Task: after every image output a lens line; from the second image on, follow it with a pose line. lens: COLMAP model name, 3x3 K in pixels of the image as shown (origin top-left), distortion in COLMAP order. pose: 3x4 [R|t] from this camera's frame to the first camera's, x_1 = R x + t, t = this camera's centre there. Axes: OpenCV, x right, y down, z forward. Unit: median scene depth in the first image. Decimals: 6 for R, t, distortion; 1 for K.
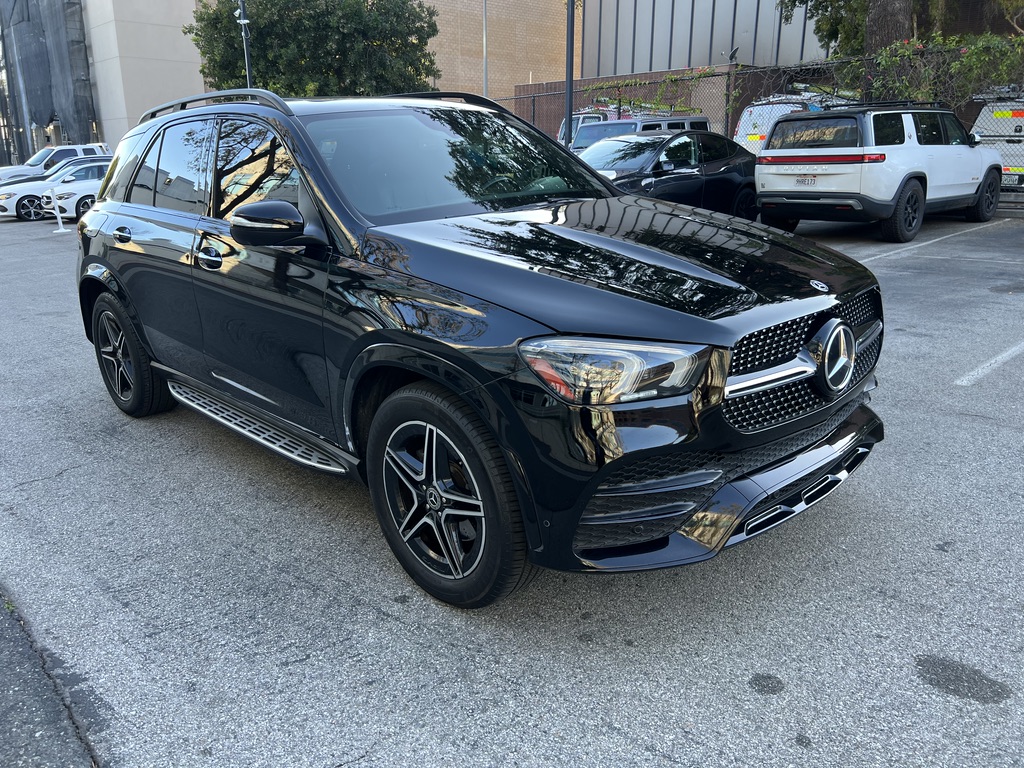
lens RADIAL K [[771.2, 0, 507.1], [0, 771.2, 387.4], [0, 0, 1]] dist [0.041493, -0.041032]
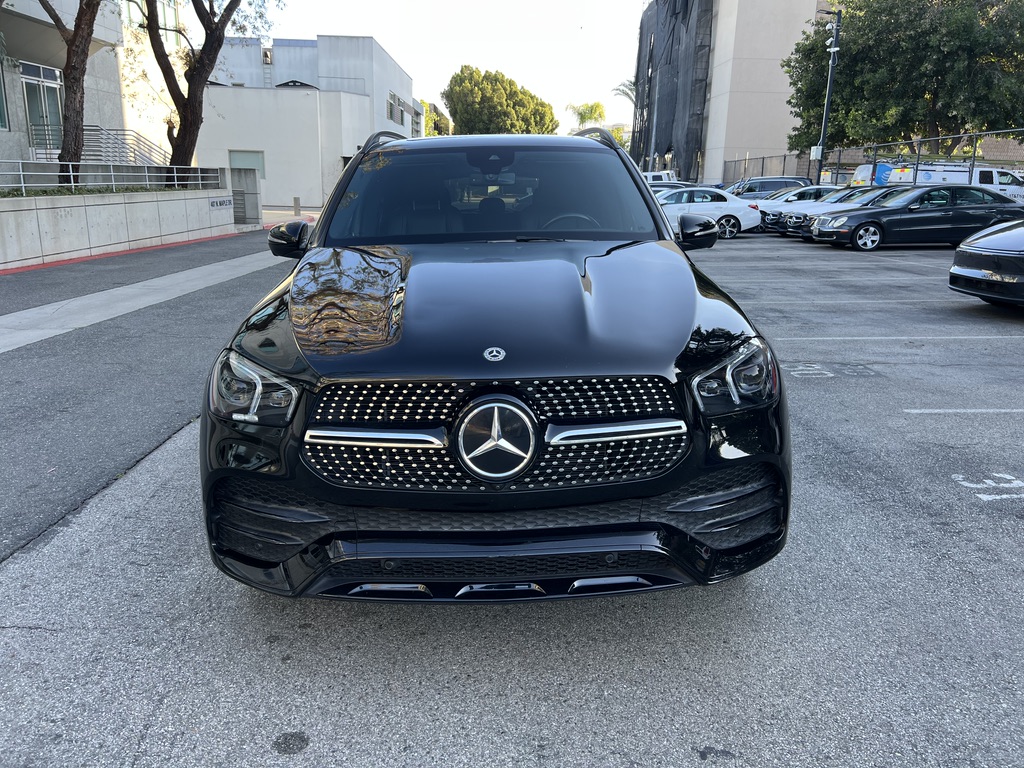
lens RADIAL K [[771.2, 0, 511.1], [0, 771.2, 388.2], [0, 0, 1]] dist [0.041493, -0.041032]
pose [[0.736807, 0.196123, -0.647032, 0.080427], [-0.215983, 0.975135, 0.049624, -0.011521], [0.640677, 0.103184, 0.760846, 0.029744]]
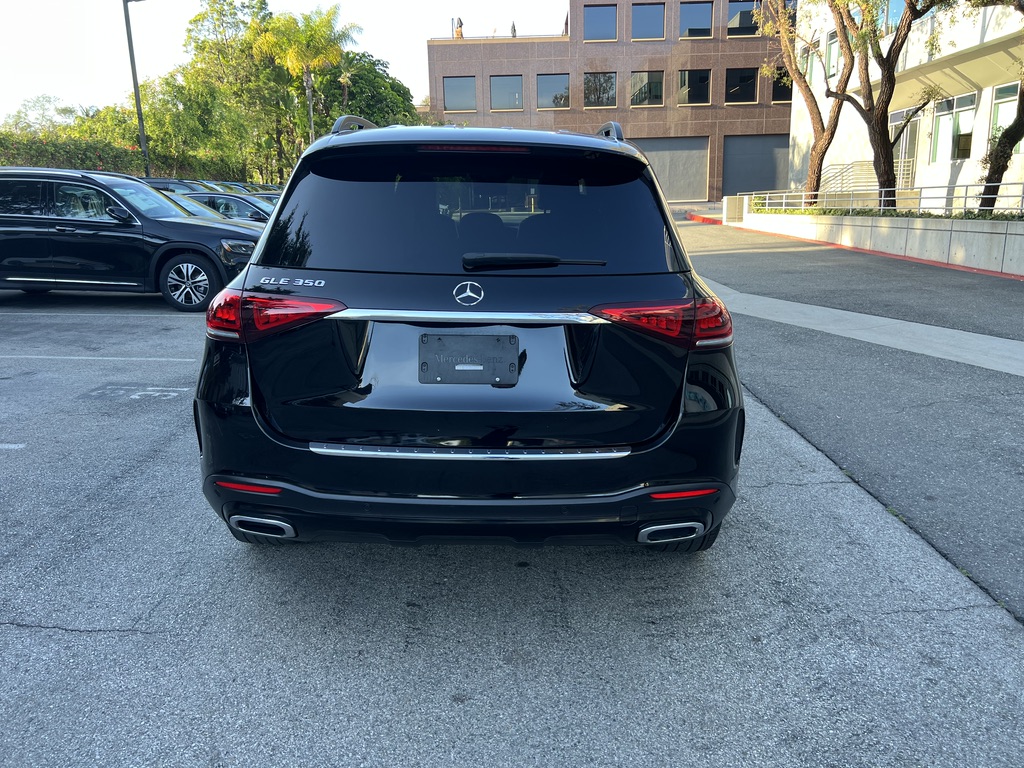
lens RADIAL K [[771.2, 0, 513.4], [0, 771.2, 378.8], [0, 0, 1]] dist [0.041493, -0.041032]
pose [[-0.726107, -0.131940, 0.674804, -0.134455], [0.220275, 0.885054, 0.410071, -0.069684], [-0.651343, 0.446398, -0.613581, 0.239946]]
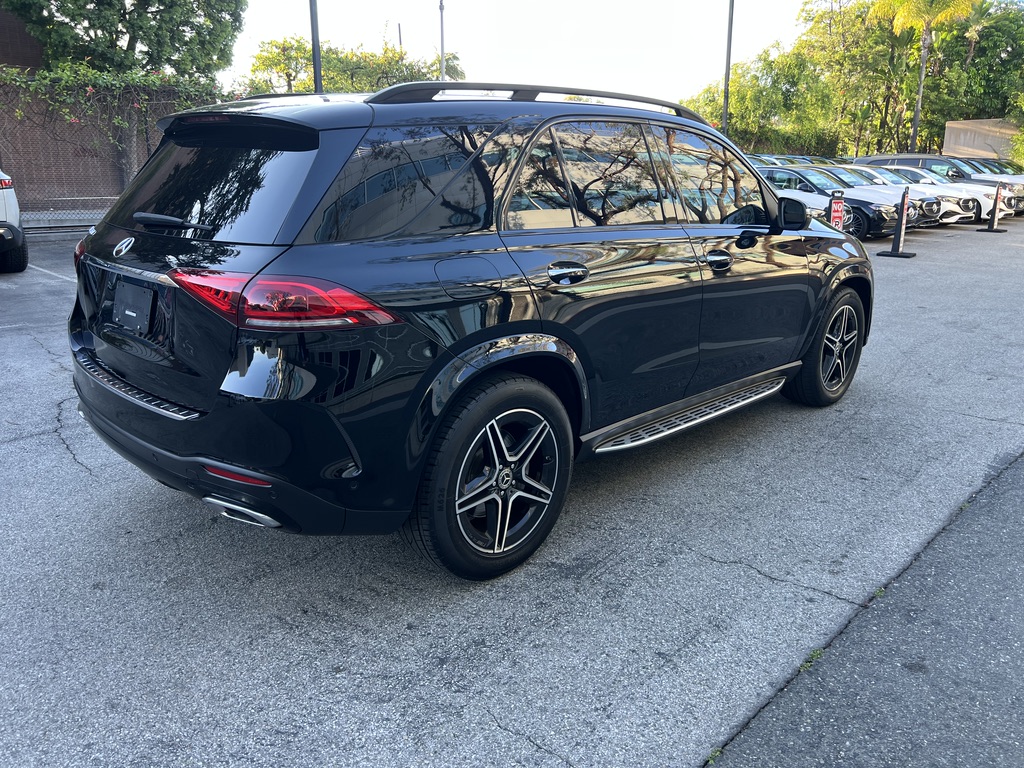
lens RADIAL K [[771.2, 0, 505.3], [0, 771.2, 377.3], [0, 0, 1]] dist [0.041493, -0.041032]
pose [[-0.028525, -0.233857, 0.971853, -0.169510], [0.290066, 0.928477, 0.231933, -0.040759], [-0.956581, 0.288517, 0.041349, 0.150201]]
